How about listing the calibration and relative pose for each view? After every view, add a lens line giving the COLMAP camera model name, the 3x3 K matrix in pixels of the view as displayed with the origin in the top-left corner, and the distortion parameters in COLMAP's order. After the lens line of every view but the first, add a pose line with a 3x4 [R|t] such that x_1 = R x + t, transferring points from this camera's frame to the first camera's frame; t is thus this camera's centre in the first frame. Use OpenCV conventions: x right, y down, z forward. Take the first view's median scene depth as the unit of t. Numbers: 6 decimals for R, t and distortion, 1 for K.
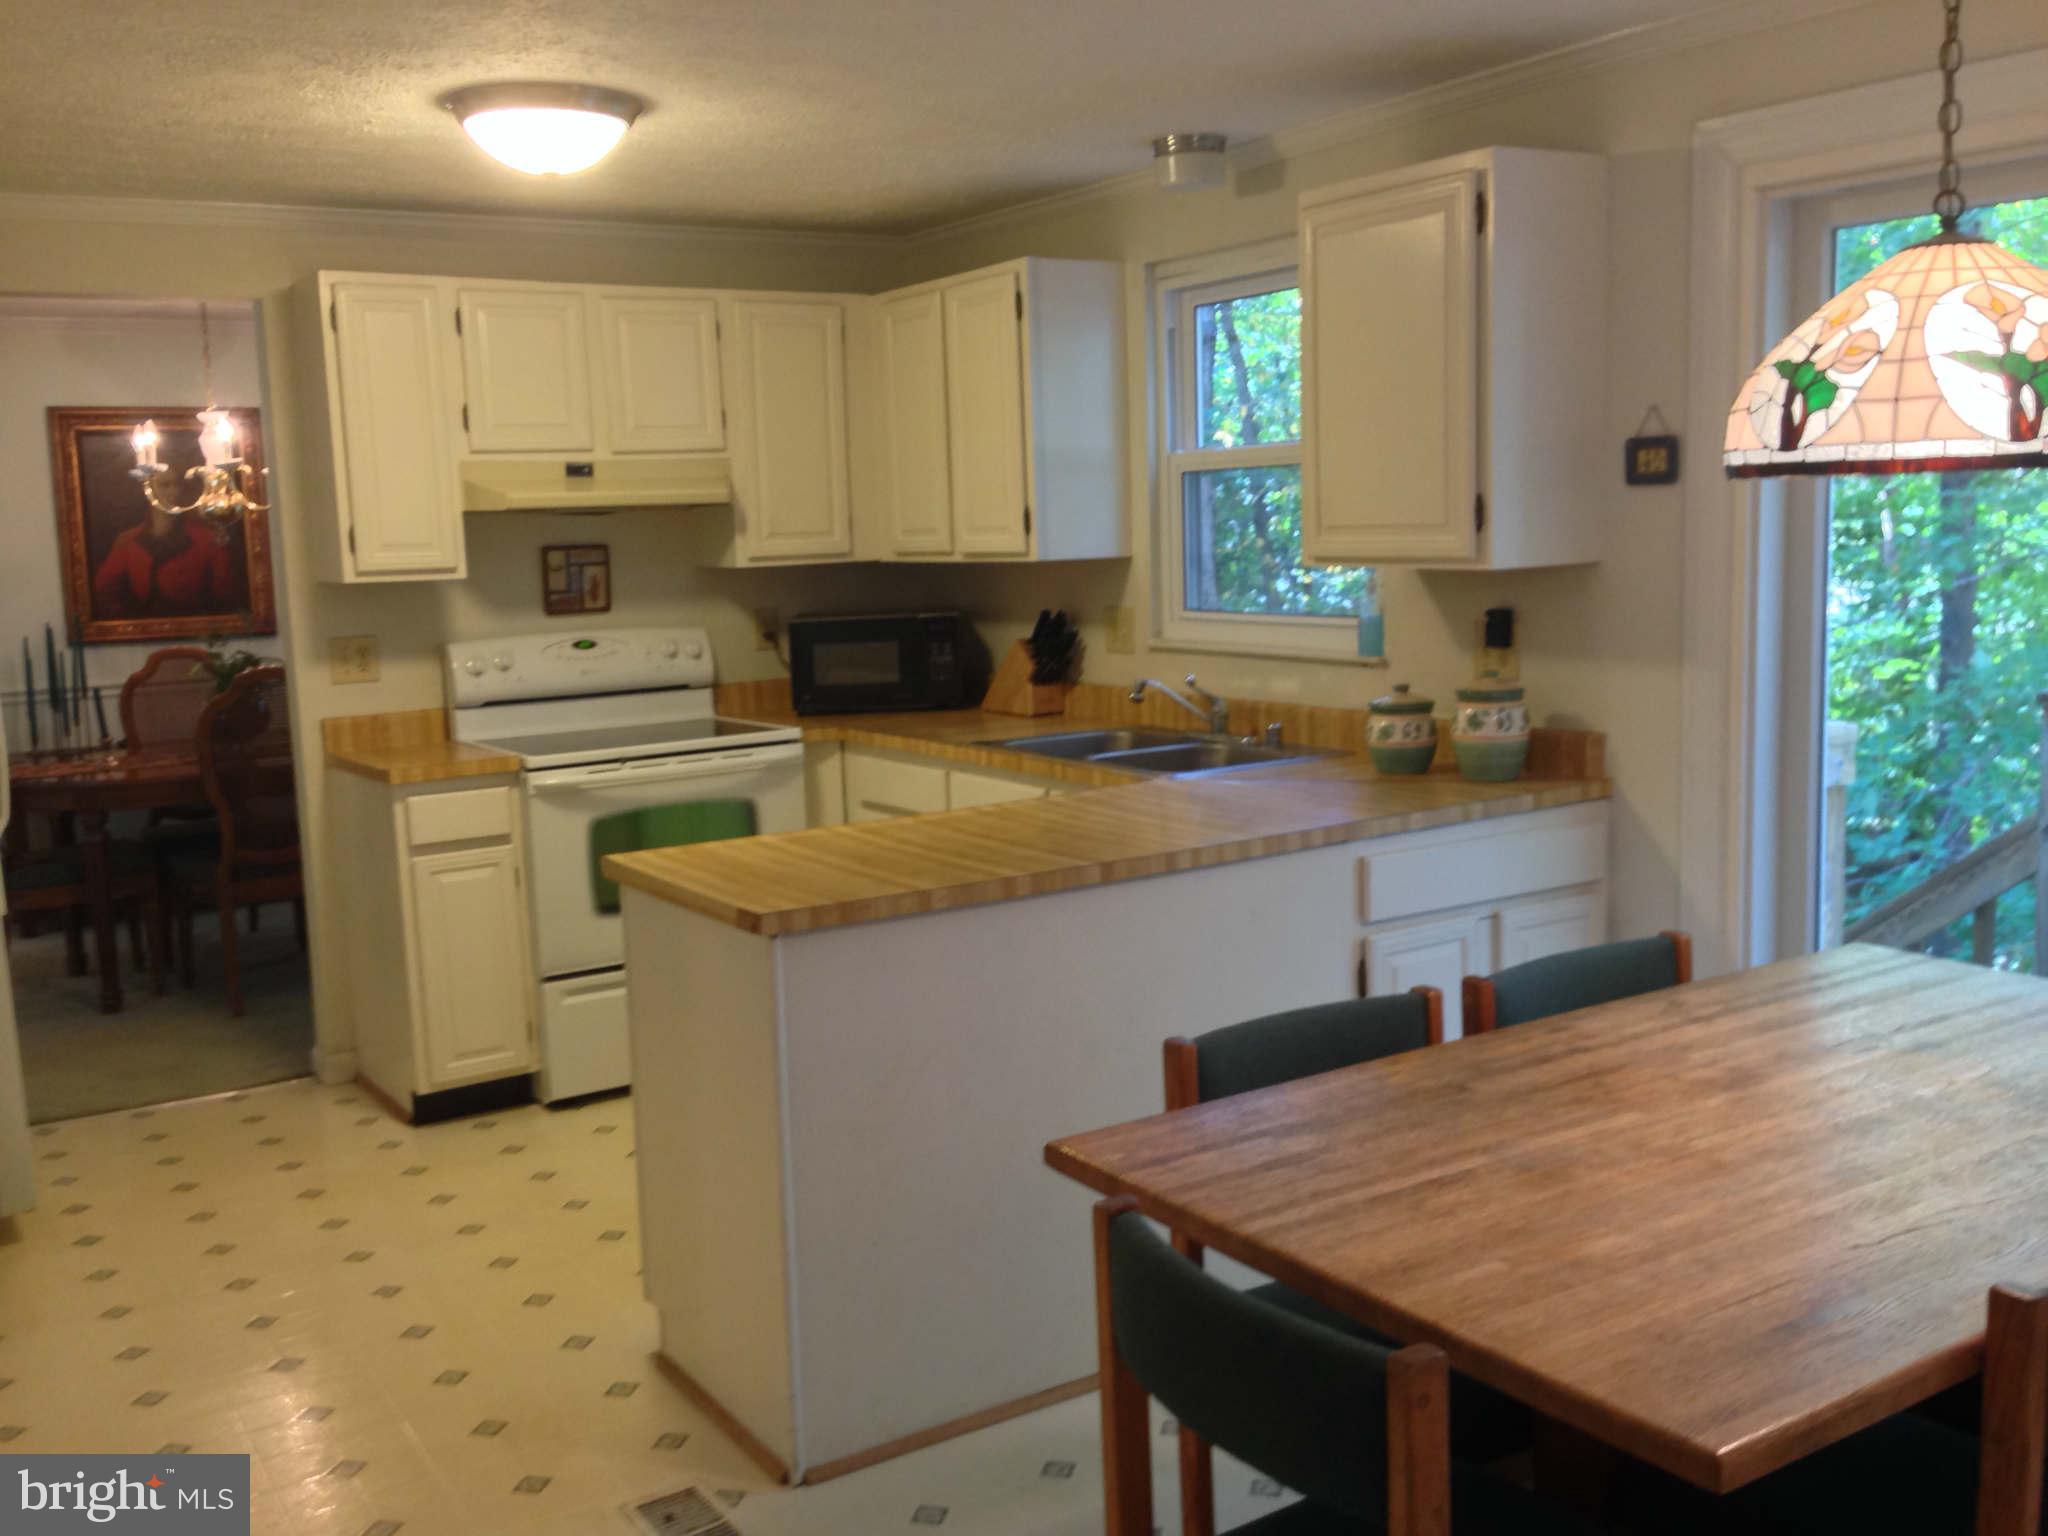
lens RADIAL K [[1917.0, 0, 1024.0], [0, 1917.0, 768.0], [0, 0, 1]] dist [0.056545, -0.014035]
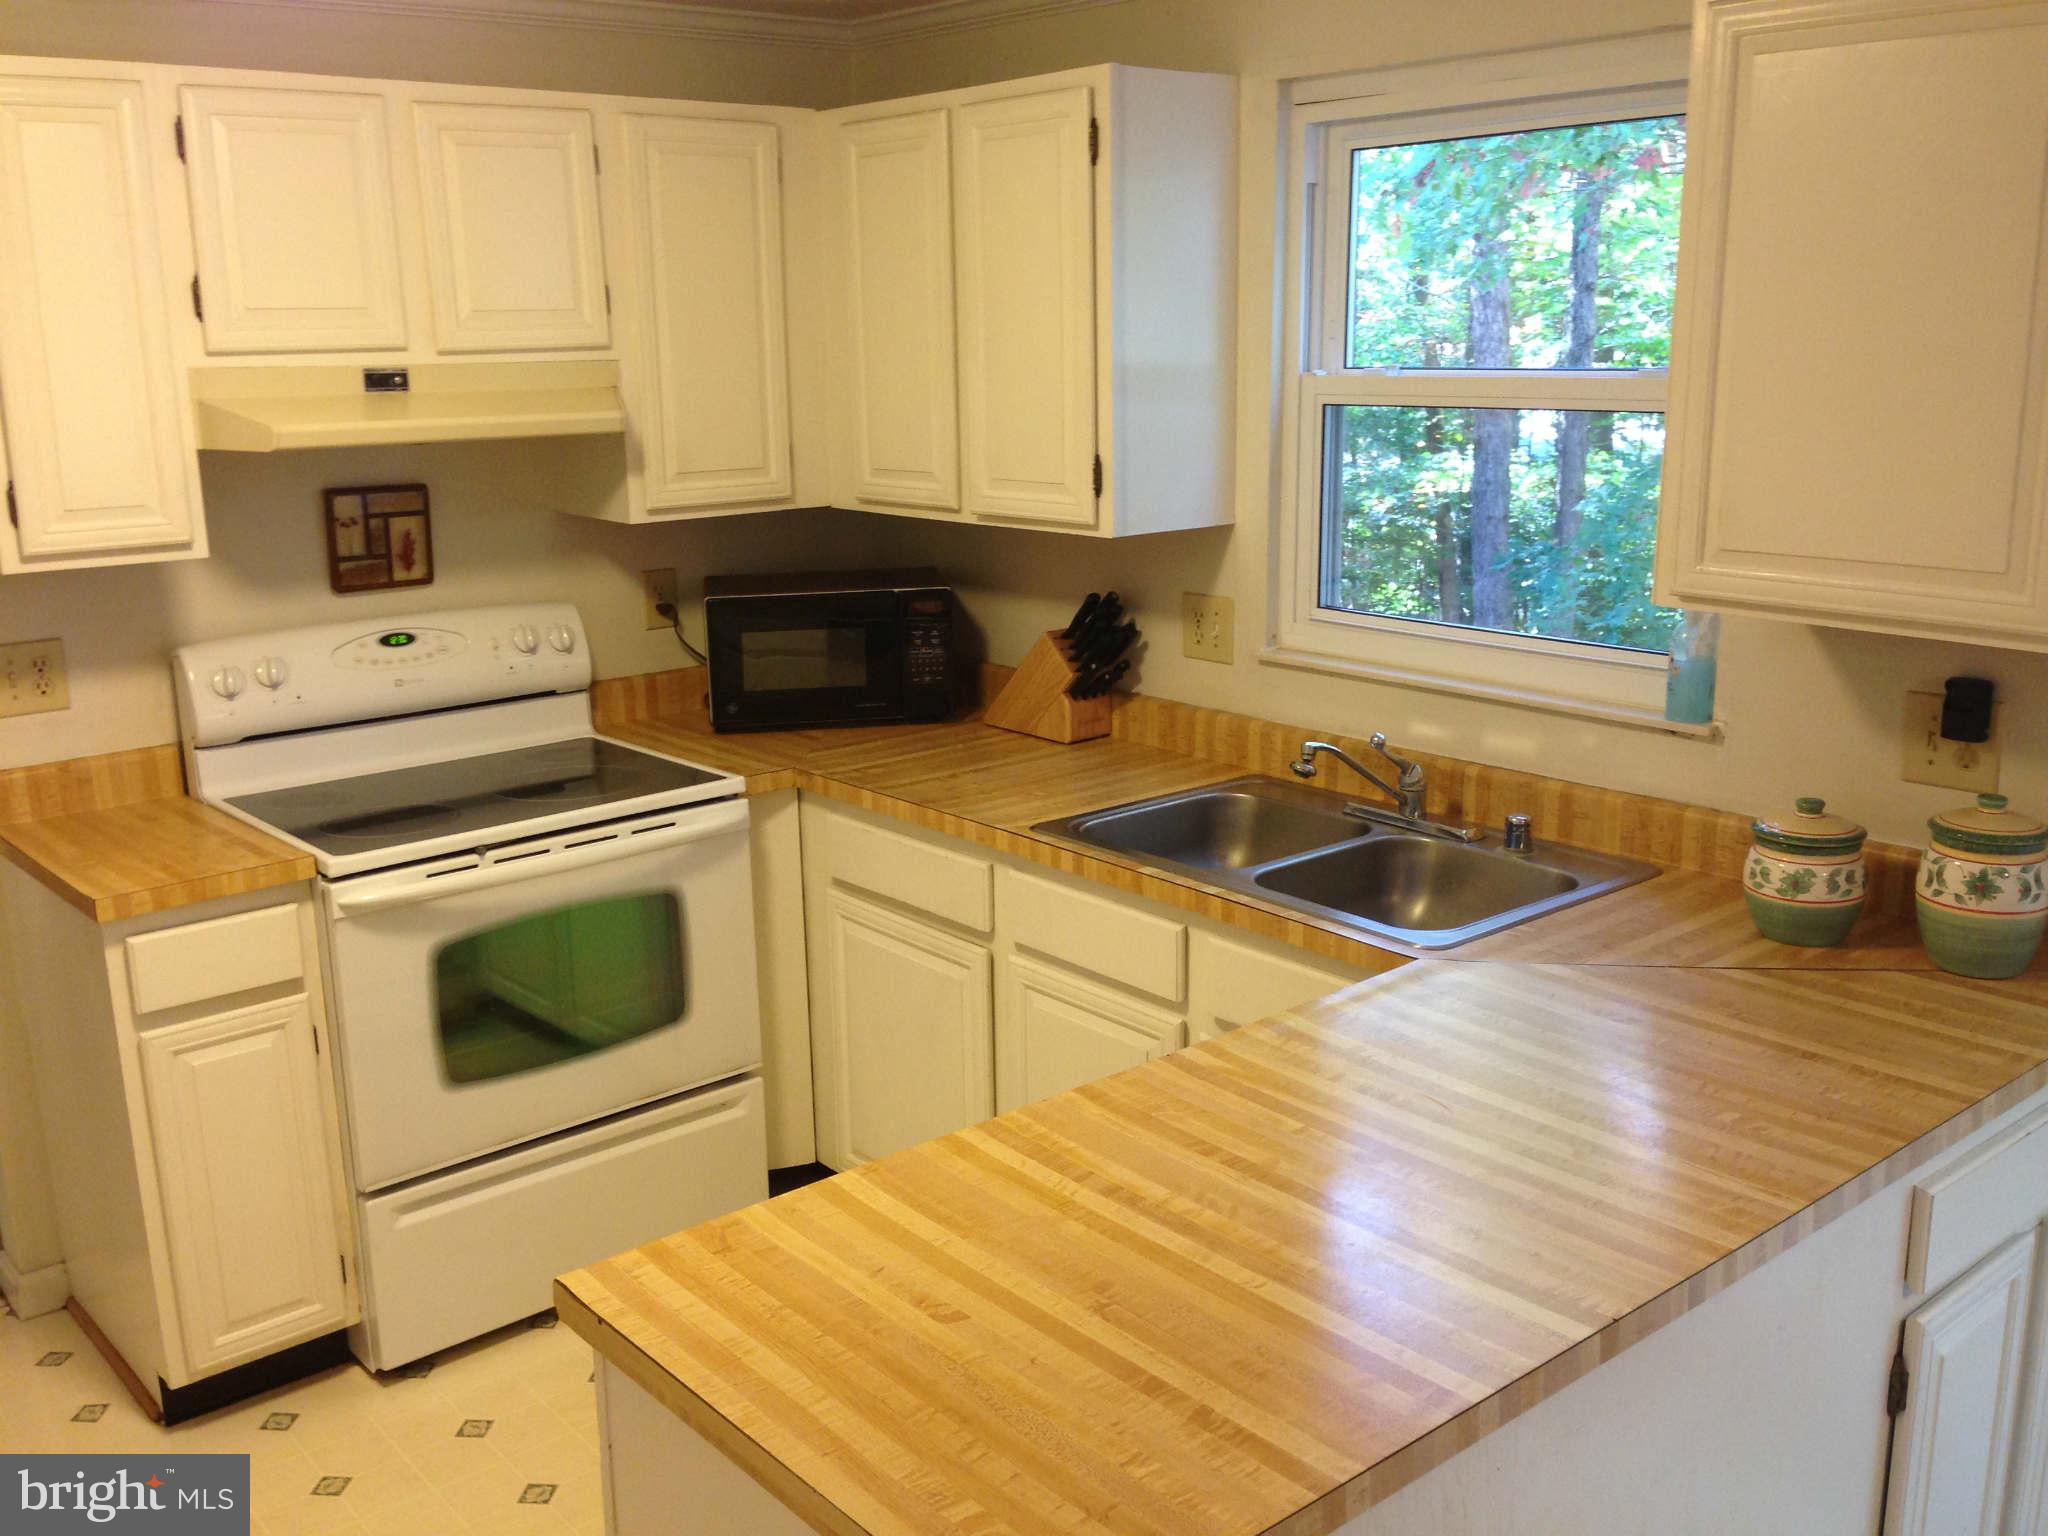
lens RADIAL K [[1852.4, 0, 1025.0], [0, 1852.4, 766.5], [0, 0, 1]] dist [0.128801, -0.238630]
pose [[0.990243, -0.014082, 0.138638, -0.111333], [-0.000348, 0.994628, 0.103512, -0.093398], [-0.139351, -0.102550, 0.984919, 0.350190]]
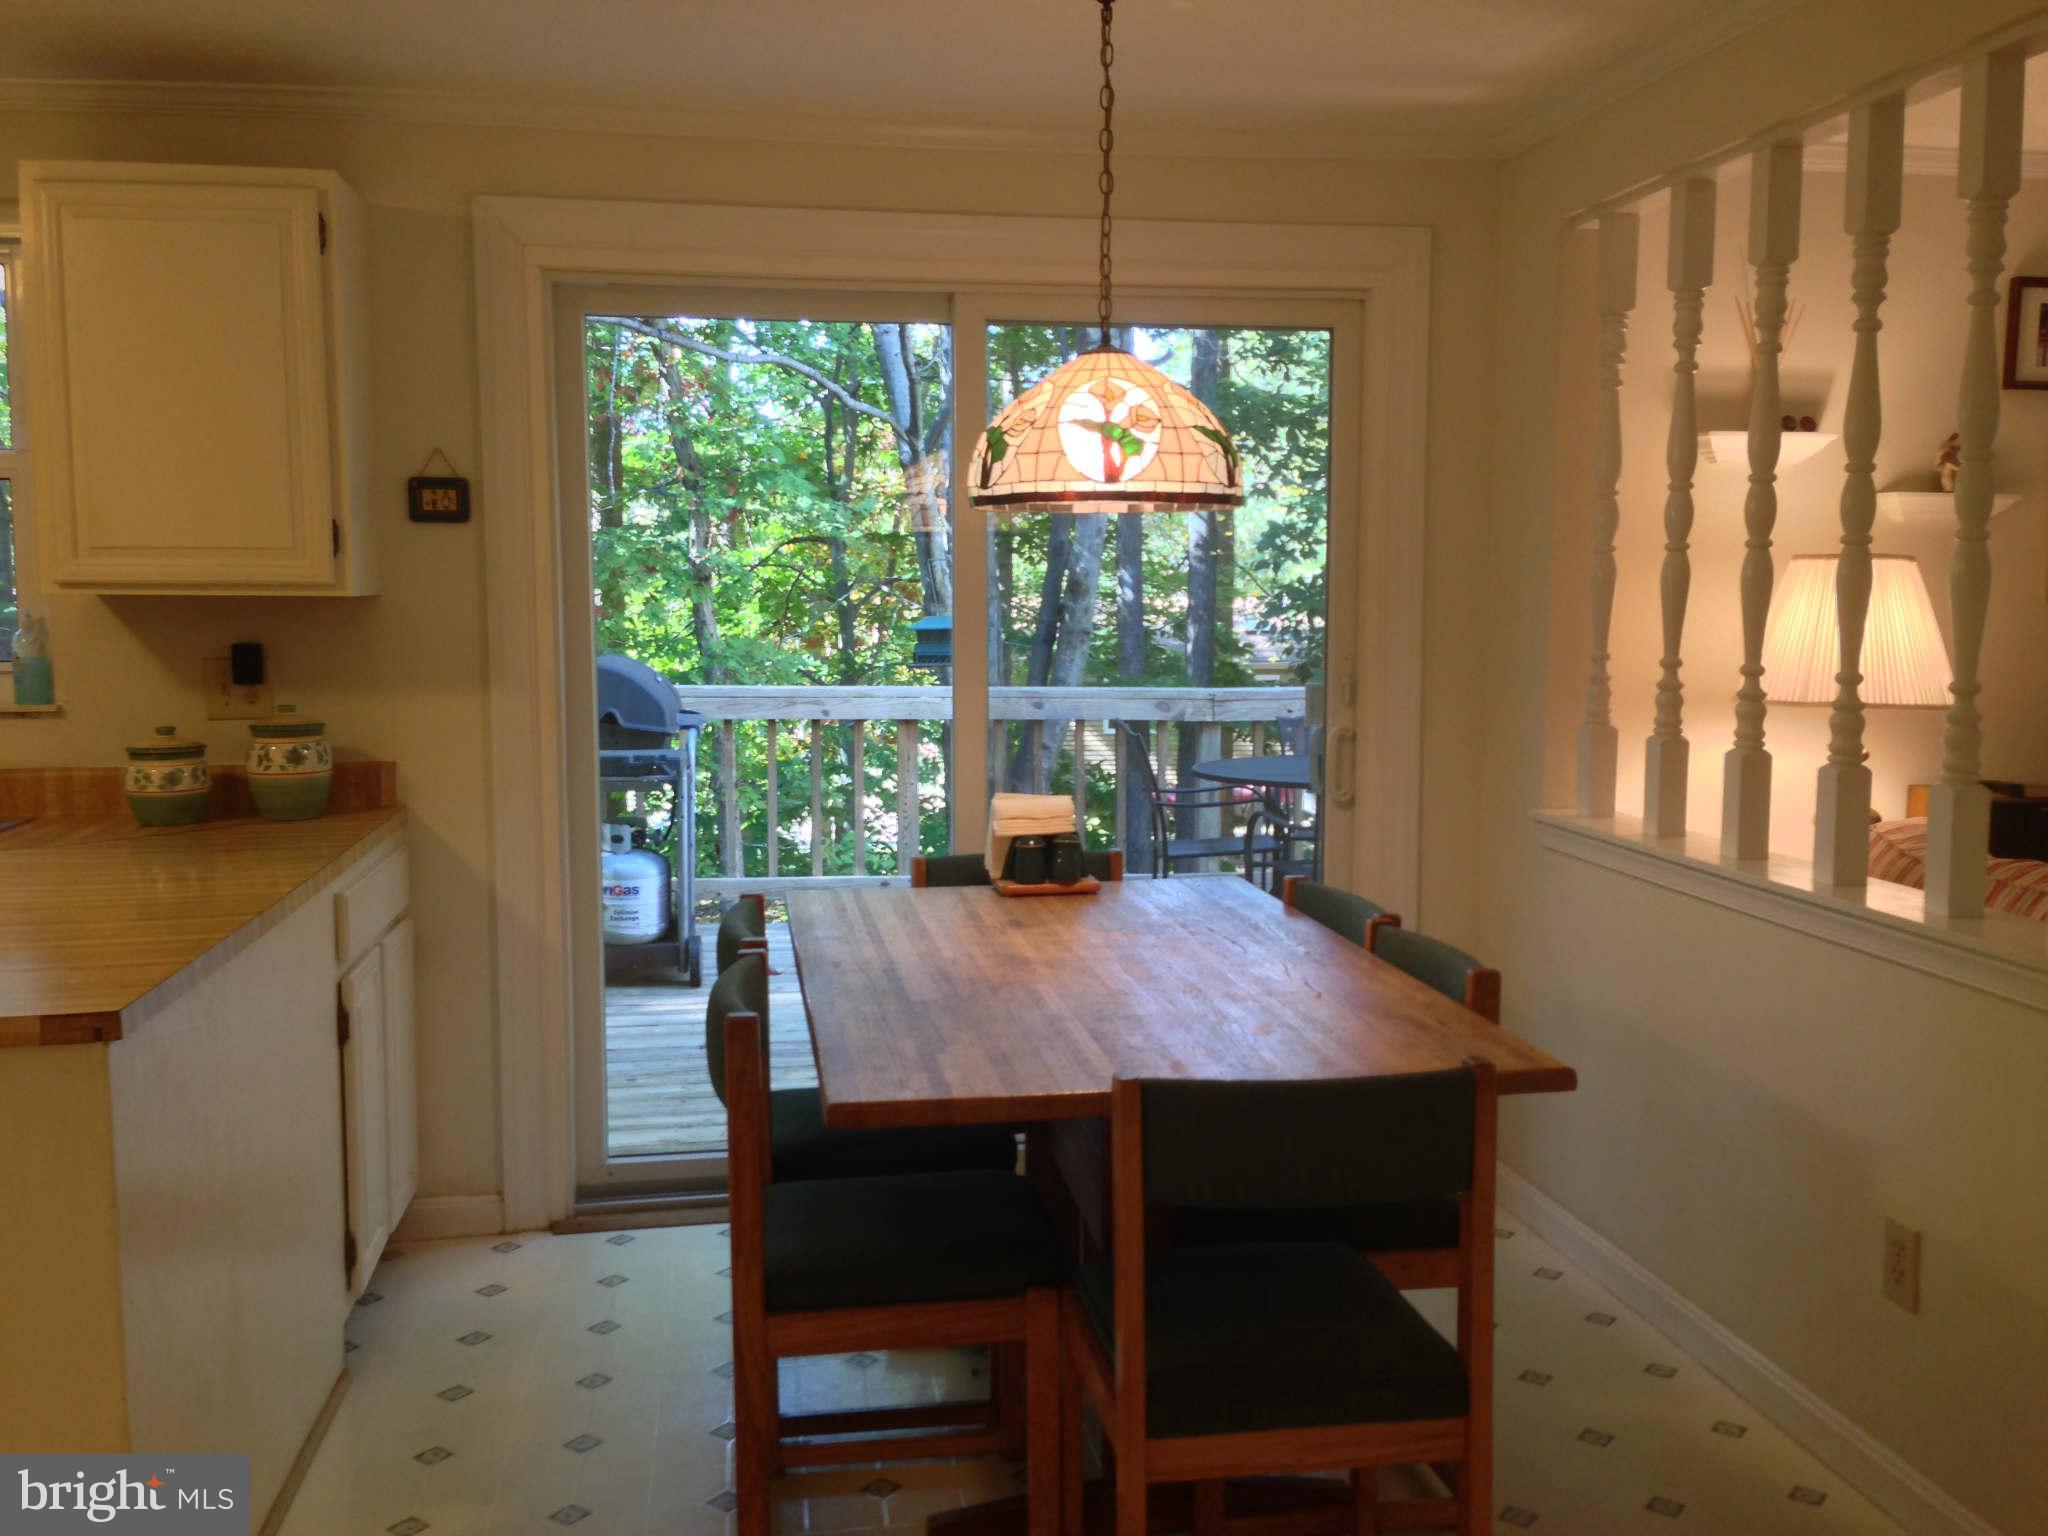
lens RADIAL K [[1852.4, 0, 1025.0], [0, 1852.4, 766.5], [0, 0, 1]] dist [0.128801, -0.238630]
pose [[0.375335, -0.044790, 0.925806, -0.373837], [0.110959, 0.993820, 0.003097, 0.013692], [-0.920224, 0.101564, 0.377985, 0.240292]]
